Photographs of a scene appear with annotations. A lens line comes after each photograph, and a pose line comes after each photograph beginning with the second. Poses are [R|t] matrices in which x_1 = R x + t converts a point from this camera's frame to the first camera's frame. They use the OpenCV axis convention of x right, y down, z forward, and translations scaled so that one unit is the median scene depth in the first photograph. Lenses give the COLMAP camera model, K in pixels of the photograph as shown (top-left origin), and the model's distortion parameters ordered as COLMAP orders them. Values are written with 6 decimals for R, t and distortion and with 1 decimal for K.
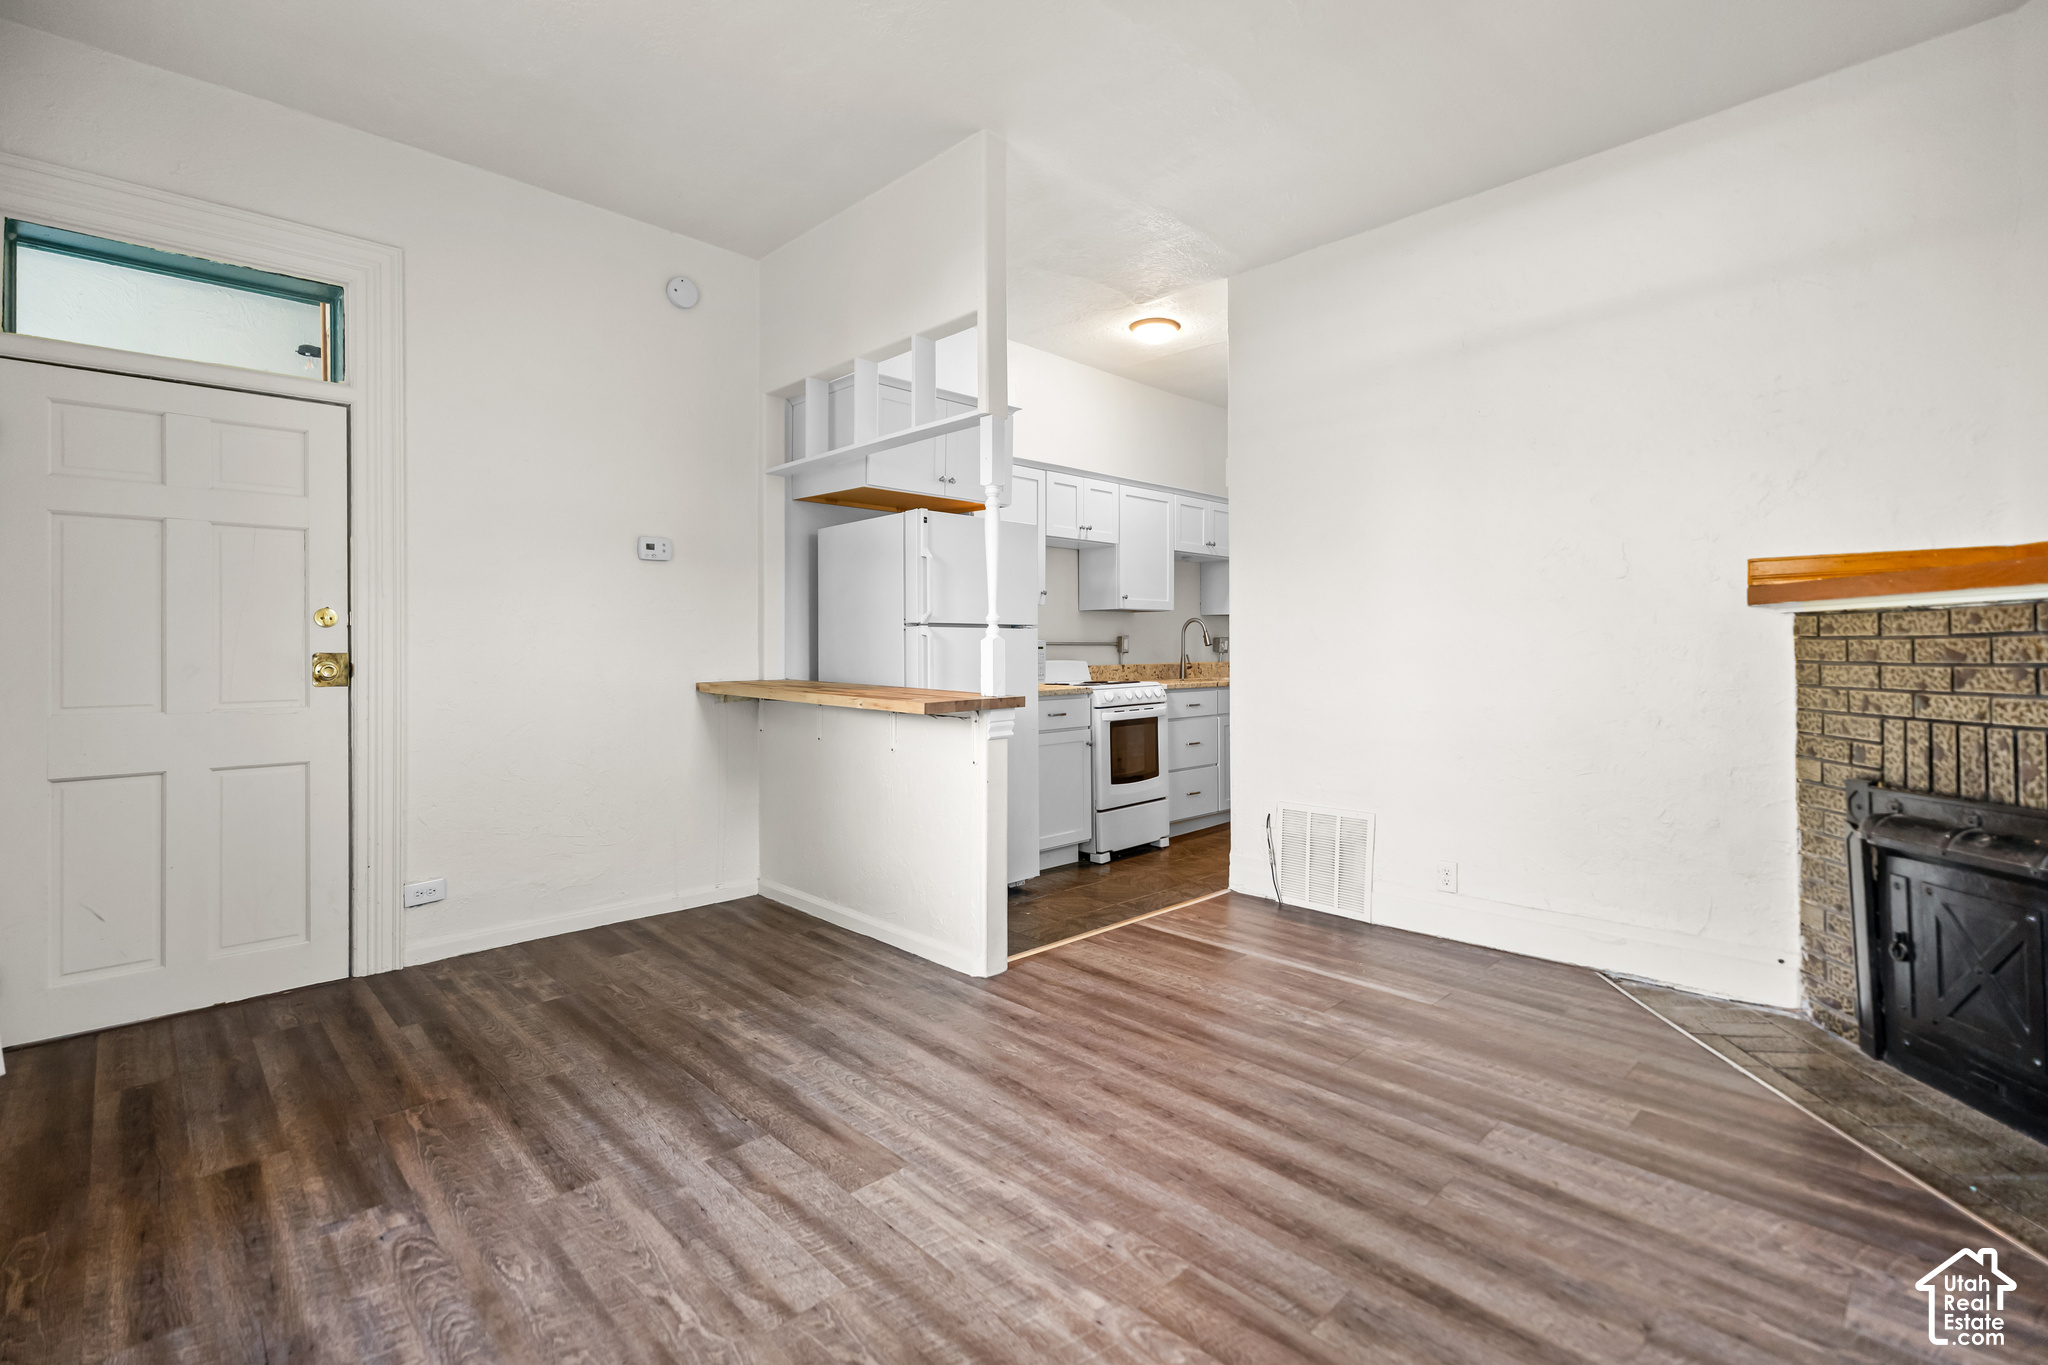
lens RADIAL K [[923.0, 0, 1013.4], [0, 923.0, 676.0], [0, 0, 1]] dist [-0.000592, -0.001051]
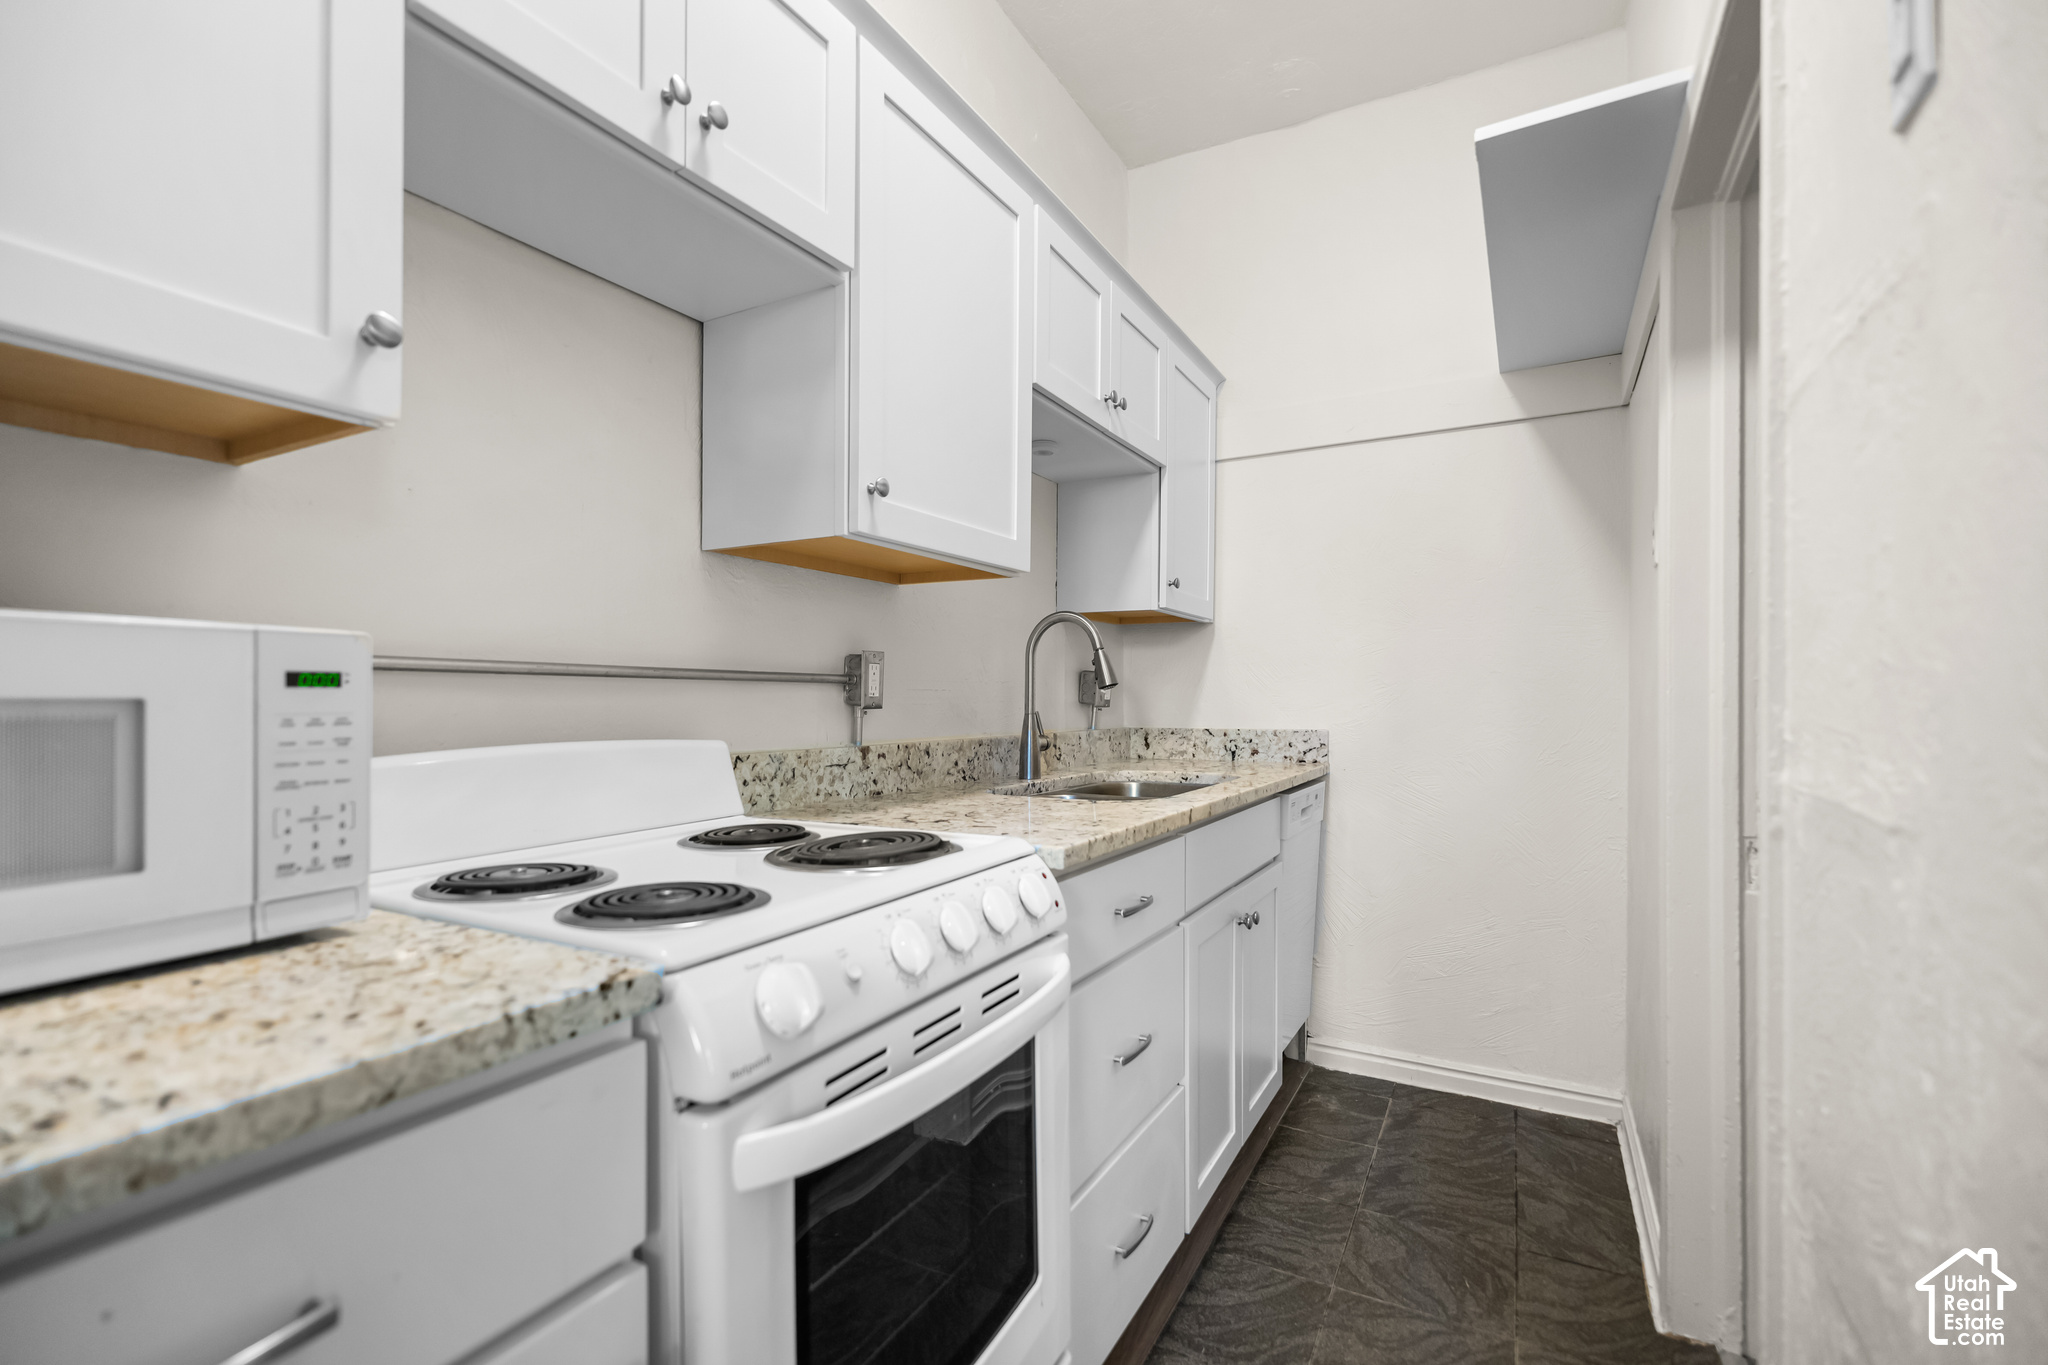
lens RADIAL K [[923.0, 0, 1018.4], [0, 923.0, 697.0], [0, 0, 1]] dist [-0.000592, -0.001051]
pose [[0.956370, 0.009709, 0.291996, 0.149757], [-0.002249, 0.999663, -0.025872, -0.040058], [-0.292149, 0.024087, 0.956069, 1.329386]]
